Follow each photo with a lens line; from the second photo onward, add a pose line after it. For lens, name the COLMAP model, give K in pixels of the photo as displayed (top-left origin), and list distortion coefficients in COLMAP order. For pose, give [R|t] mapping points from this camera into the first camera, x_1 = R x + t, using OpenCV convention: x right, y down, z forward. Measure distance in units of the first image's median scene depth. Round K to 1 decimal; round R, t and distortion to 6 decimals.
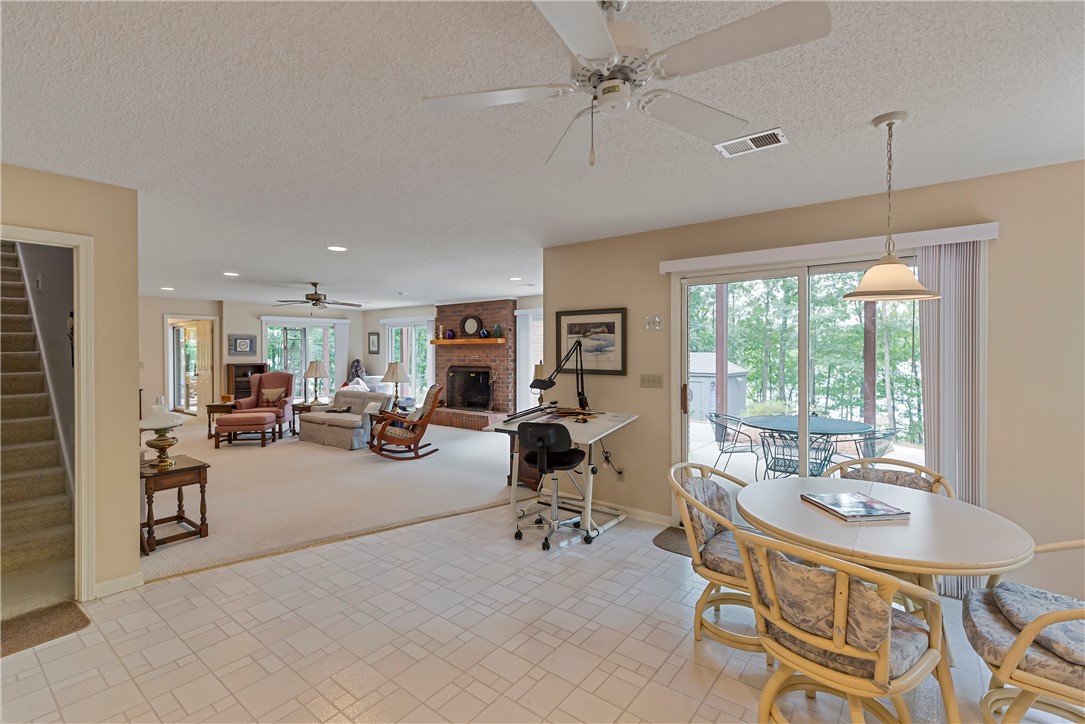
lens RADIAL K [[493.2, 0, 536.9], [0, 493.2, 356.1], [0, 0, 1]] dist [0.007386, -0.002466]
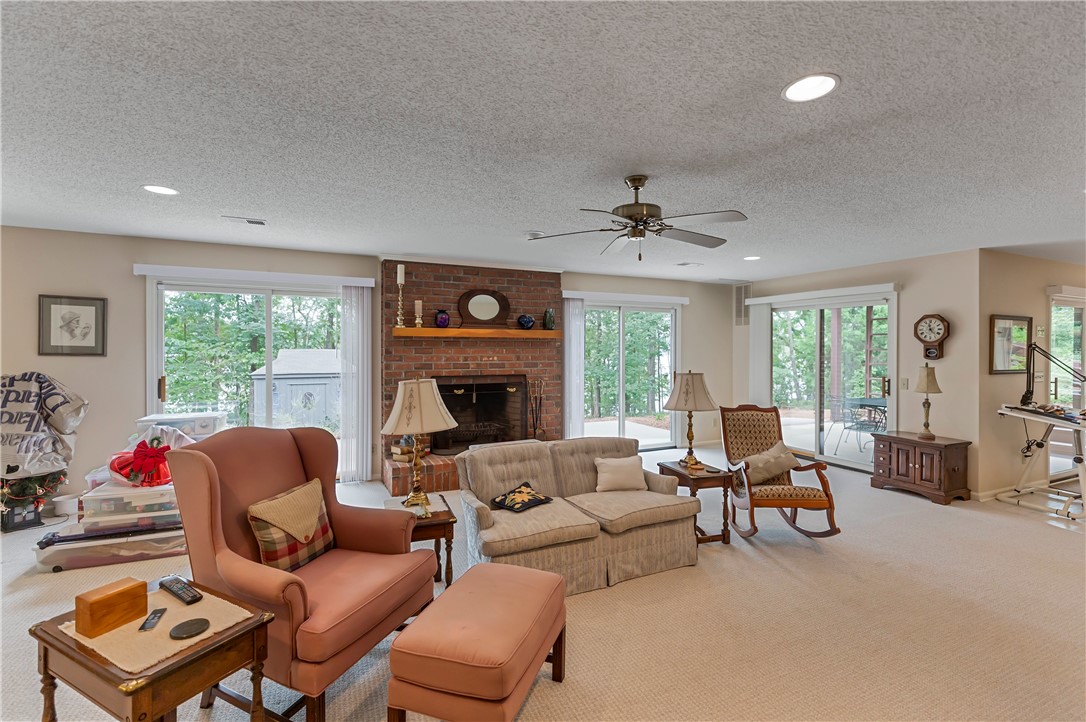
lens RADIAL K [[493.6, 0, 538.0], [0, 493.6, 356.7], [0, 0, 1]] dist [0.007386, -0.002466]
pose [[0.449815, -0.011772, 0.893044, -0.625508], [0.003469, 0.999929, 0.011434, -0.008387], [-0.893115, -0.002045, 0.449824, 0.671292]]
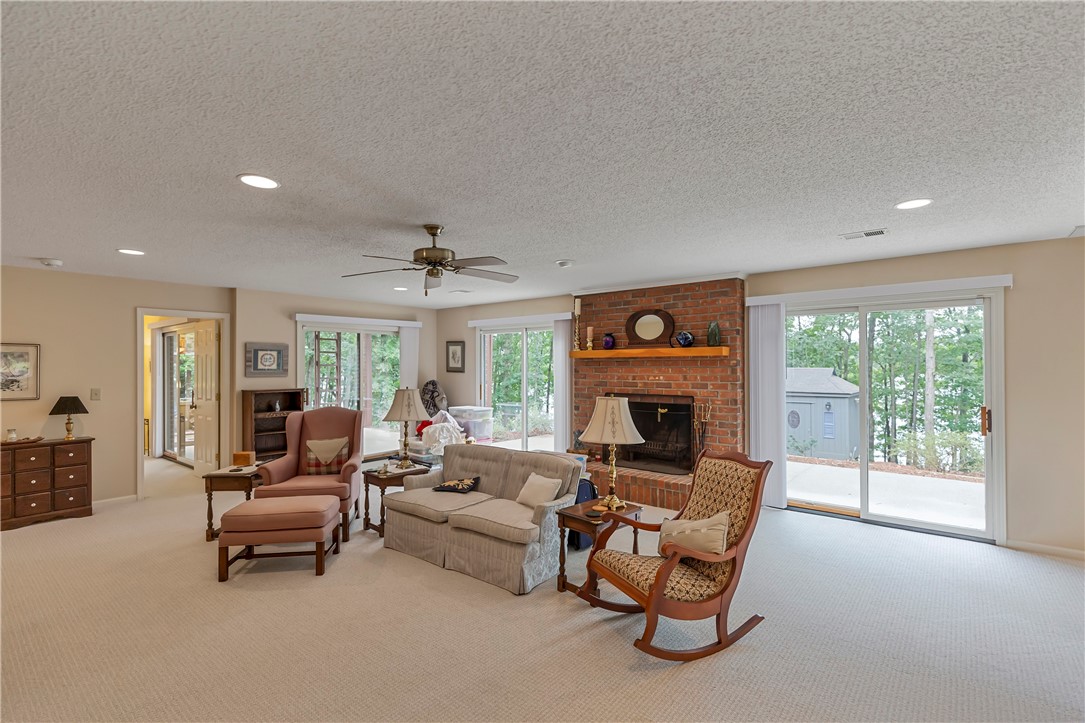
lens RADIAL K [[493.2, 0, 540.2], [0, 493.2, 364.0], [0, 0, 1]] dist [0.007386, -0.002466]
pose [[0.999940, -0.001428, -0.010892, -0.256635], [0.001295, 0.999924, -0.012252, -0.009280], [0.010909, 0.012237, 0.999866, 0.400708]]
